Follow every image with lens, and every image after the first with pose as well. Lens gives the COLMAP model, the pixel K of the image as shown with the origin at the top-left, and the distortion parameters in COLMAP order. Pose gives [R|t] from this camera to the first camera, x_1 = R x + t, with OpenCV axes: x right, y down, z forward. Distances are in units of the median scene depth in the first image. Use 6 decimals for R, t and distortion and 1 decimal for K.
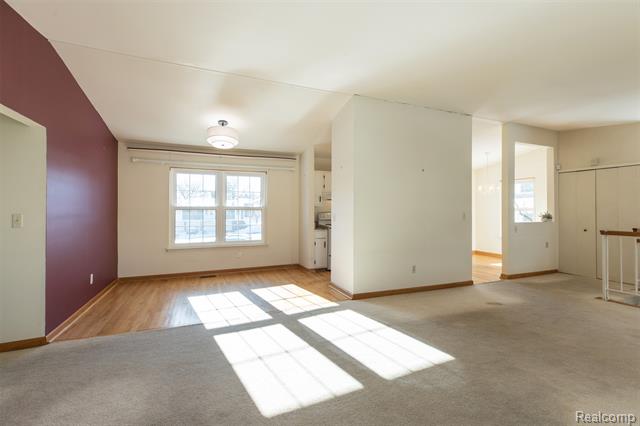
lens RADIAL K [[285.4, 0, 324.3], [0, 285.4, 214.1], [0, 0, 1]] dist [-0.001633, 0.005862]
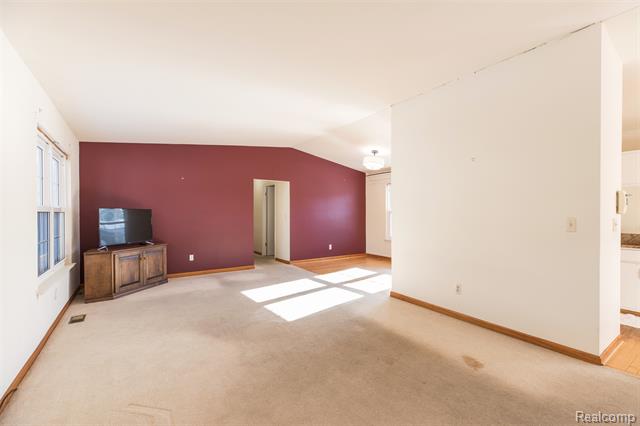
lens RADIAL K [[285.4, 0, 324.3], [0, 285.4, 214.1], [0, 0, 1]] dist [-0.001633, 0.005862]
pose [[0.202184, 0.003184, -0.979342, 1.386240], [-0.011770, 0.999930, 0.000822, -0.011849], [0.979277, 0.011360, 0.202207, 0.663473]]
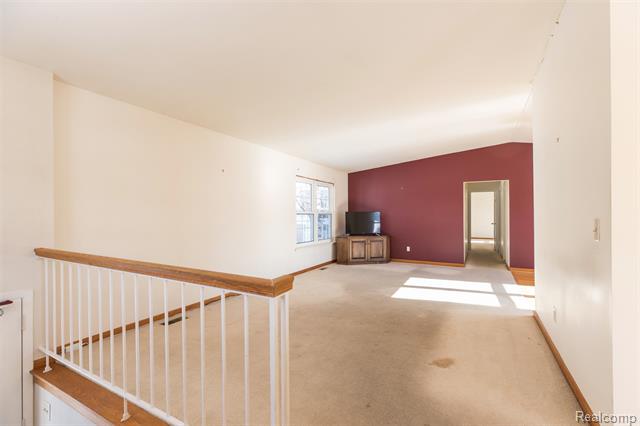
lens RADIAL K [[285.4, 0, 324.3], [0, 285.4, 214.1], [0, 0, 1]] dist [-0.001633, 0.005862]
pose [[-0.782372, -0.002561, -0.622807, 1.441313], [-0.007038, 0.999964, 0.004729, -0.016524], [0.622772, 0.008083, -0.782361, 1.600980]]
